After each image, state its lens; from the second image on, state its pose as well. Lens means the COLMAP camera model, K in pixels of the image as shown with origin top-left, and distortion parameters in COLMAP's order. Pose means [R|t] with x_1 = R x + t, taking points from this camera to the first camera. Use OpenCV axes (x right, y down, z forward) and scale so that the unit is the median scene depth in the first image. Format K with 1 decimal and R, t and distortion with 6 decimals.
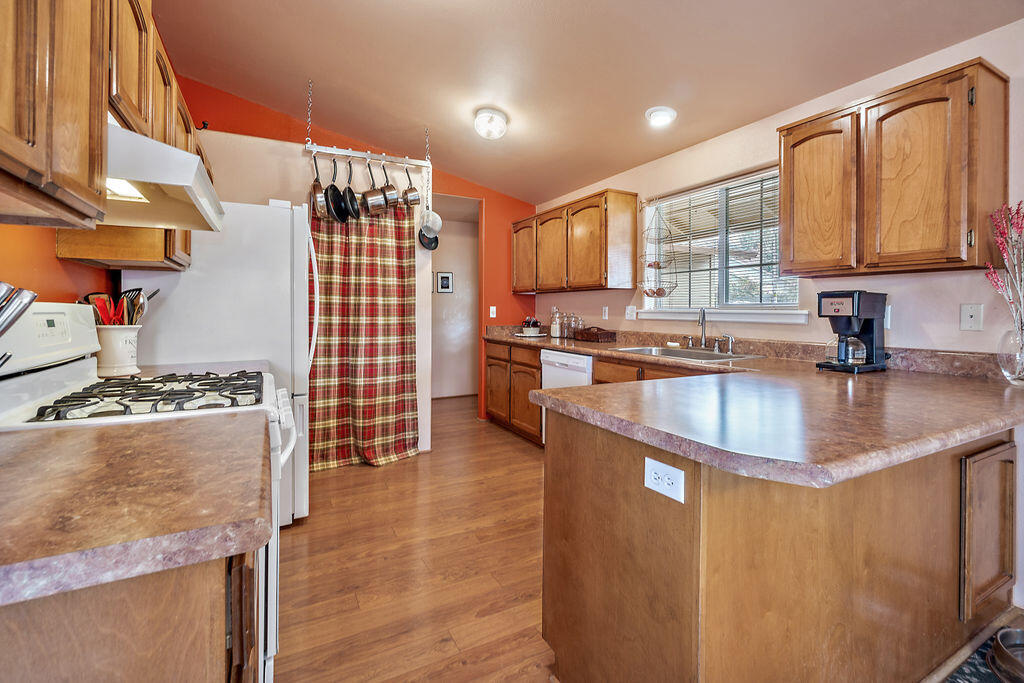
lens RADIAL K [[445.3, 0, 512.8], [0, 445.3, 309.9], [0, 0, 1]] dist [-0.001362, 0.000469]
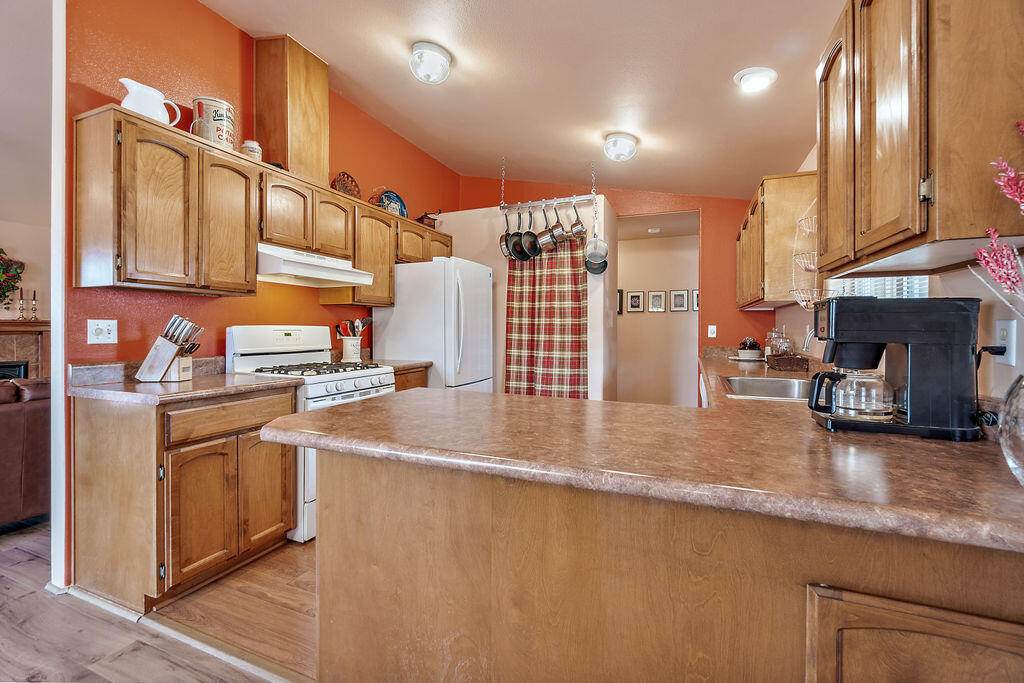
lens RADIAL K [[445.3, 0, 514.3], [0, 445.3, 334.2], [0, 0, 1]] dist [-0.001362, 0.000469]
pose [[0.635946, 0.007926, -0.771693, 0.548810], [-0.000148, 0.999948, 0.010148, 0.001661], [0.771733, -0.006340, 0.635914, 0.153301]]
